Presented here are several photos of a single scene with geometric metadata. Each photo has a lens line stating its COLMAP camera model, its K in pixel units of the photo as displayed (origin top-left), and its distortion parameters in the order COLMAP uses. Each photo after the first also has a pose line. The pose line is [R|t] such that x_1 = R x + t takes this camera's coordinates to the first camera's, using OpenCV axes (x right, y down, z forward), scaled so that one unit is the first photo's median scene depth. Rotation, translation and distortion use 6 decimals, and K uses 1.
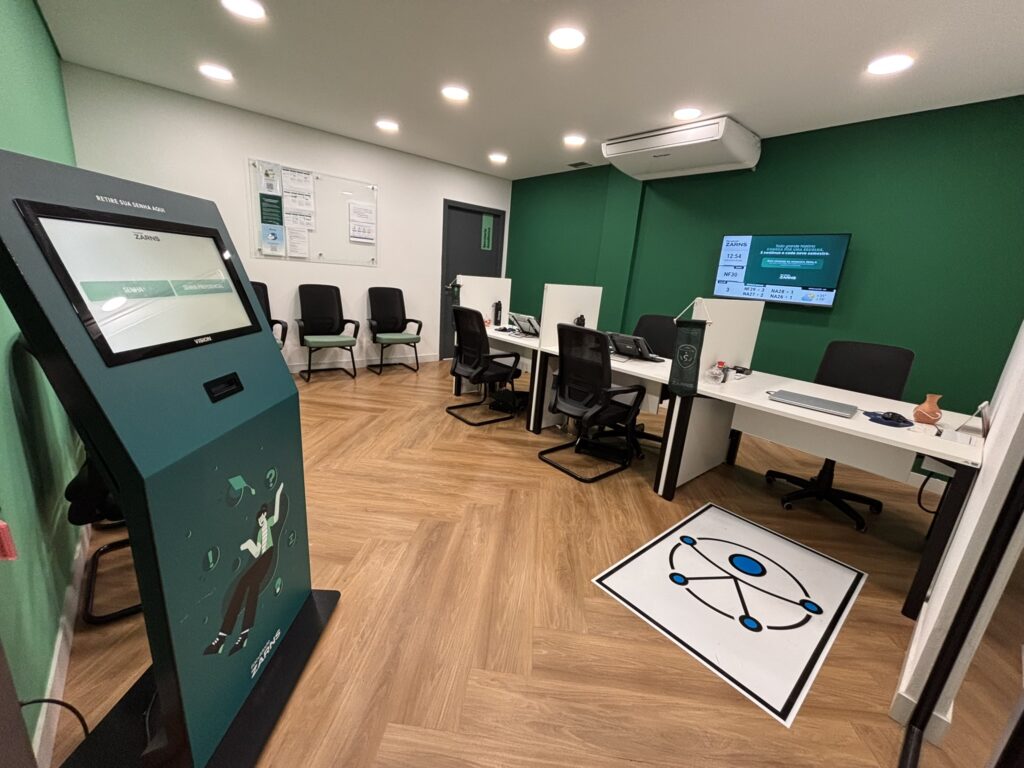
lens RADIAL K [[413.8, 0, 512.4], [0, 413.8, 382.6], [0, 0, 1]] dist [-0.007731, 0.000554]
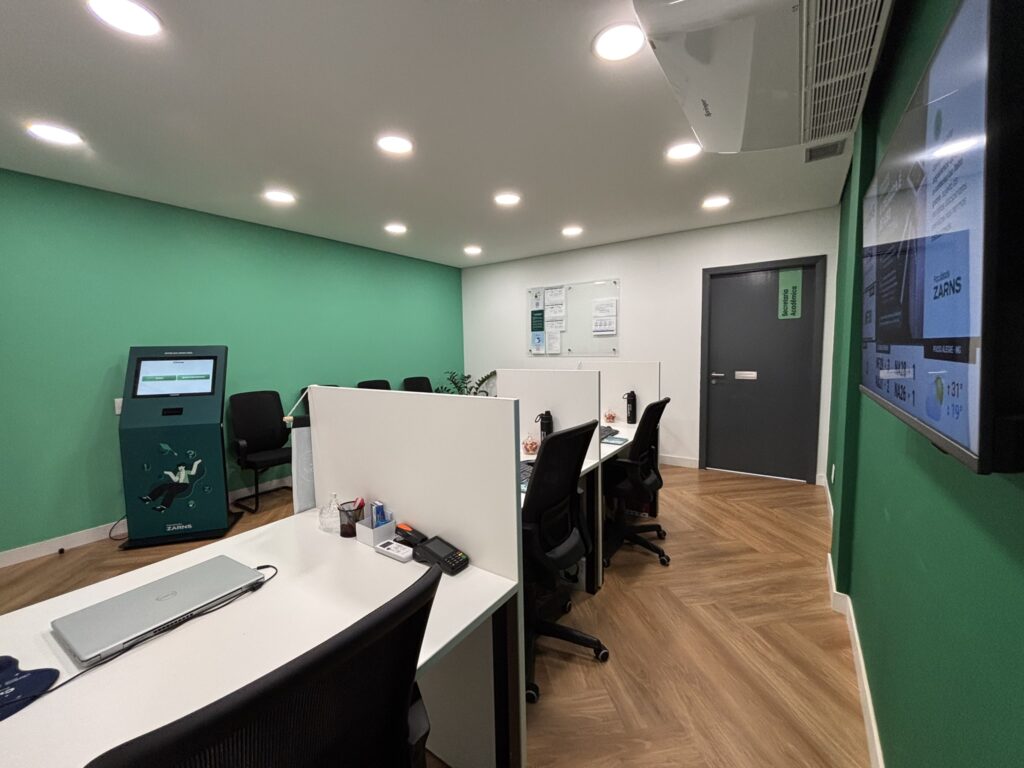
lens RADIAL K [[413.8, 0, 512.3], [0, 413.8, 382.7], [0, 0, 1]] dist [-0.007731, 0.000554]
pose [[0.253628, -0.003572, -0.967295, 0.668031], [-0.208001, 0.976399, -0.058145, -0.128512], [0.944674, 0.215946, 0.246899, 0.626093]]
